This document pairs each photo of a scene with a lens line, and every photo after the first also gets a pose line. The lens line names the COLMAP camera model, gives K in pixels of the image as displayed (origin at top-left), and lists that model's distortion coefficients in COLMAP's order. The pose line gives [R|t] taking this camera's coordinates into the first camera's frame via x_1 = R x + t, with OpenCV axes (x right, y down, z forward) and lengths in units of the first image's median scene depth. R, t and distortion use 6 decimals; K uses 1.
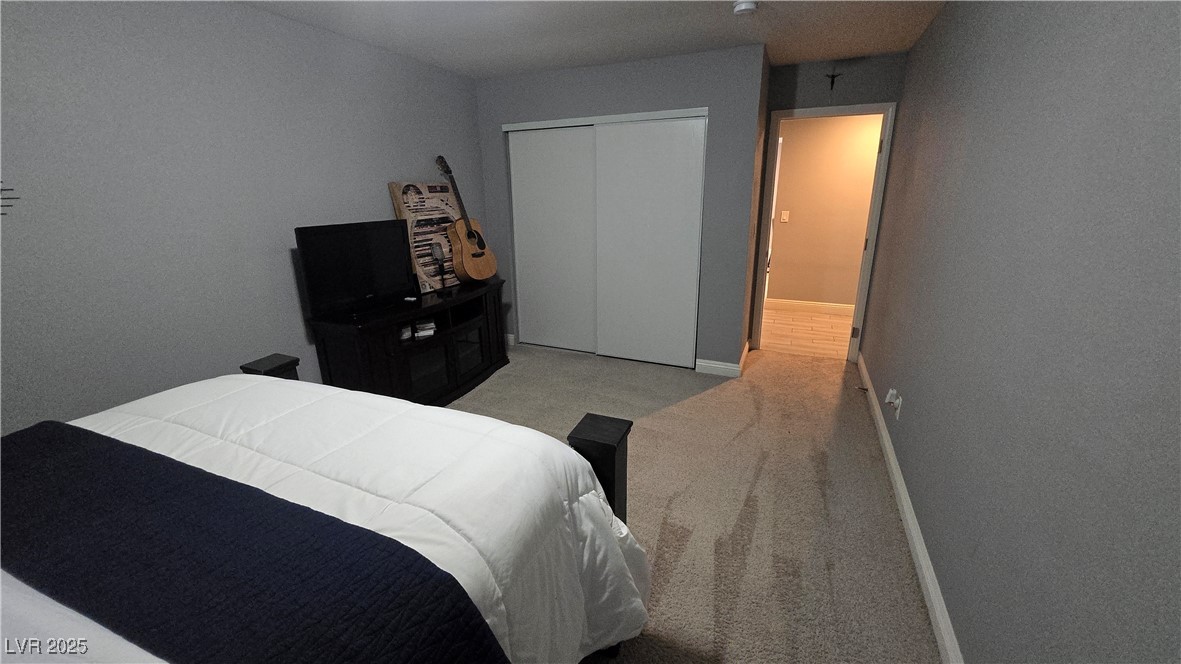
lens RADIAL K [[465.9, 0, 591.9], [0, 465.9, 331.3], [0, 0, 1]] dist [-0.003388, 0.000070]
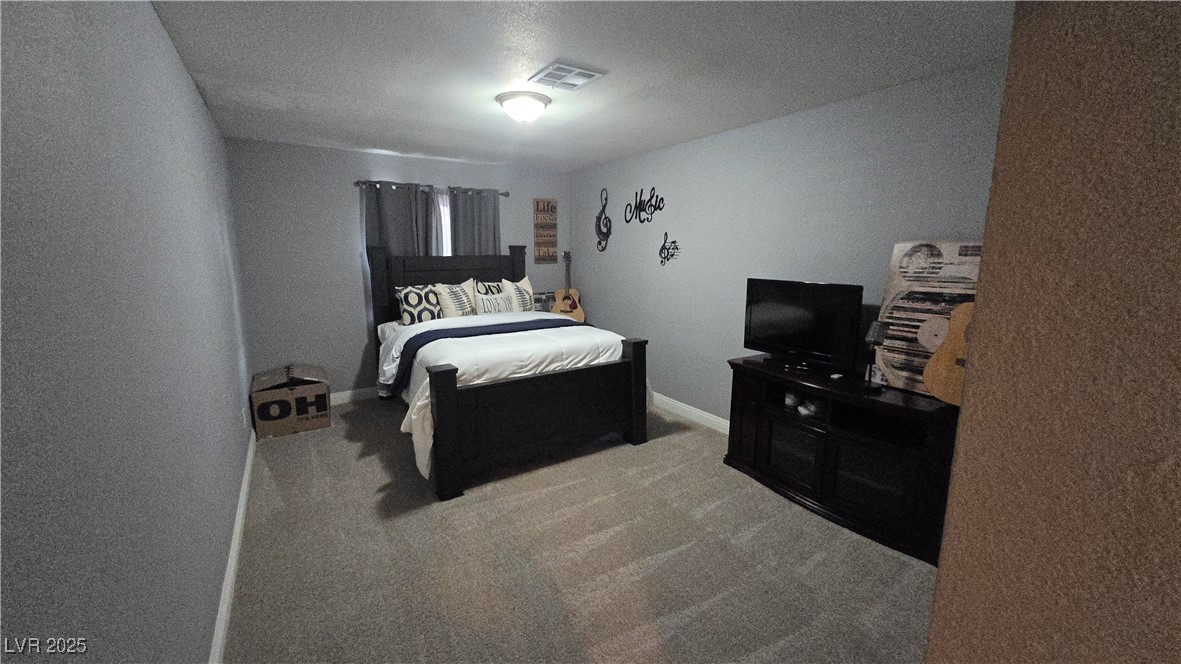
lens RADIAL K [[465.9, 0, 582.0], [0, 465.9, 335.3], [0, 0, 1]] dist [-0.003388, 0.000070]
pose [[-0.560741, 0.167057, -0.810963, 0.510938], [-0.232558, 0.908232, 0.347896, -0.304983], [0.794661, 0.383676, -0.470432, 0.945033]]
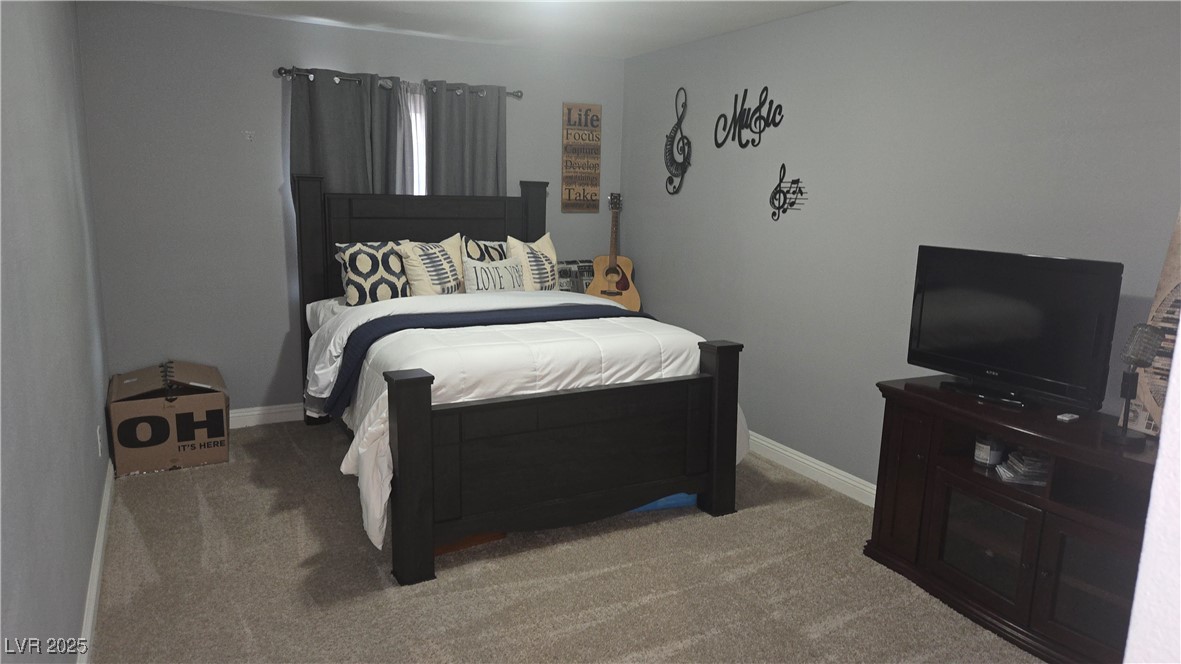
lens RADIAL K [[798.8, 0, 589.2], [0, 798.8, 335.2], [0, 0, 1]] dist [0.061291, -0.005512]
pose [[-0.614499, 0.146999, -0.775101, 0.546627], [-0.243837, 0.898992, 0.363809, -0.319443], [0.750289, 0.412559, -0.516586, 0.971444]]
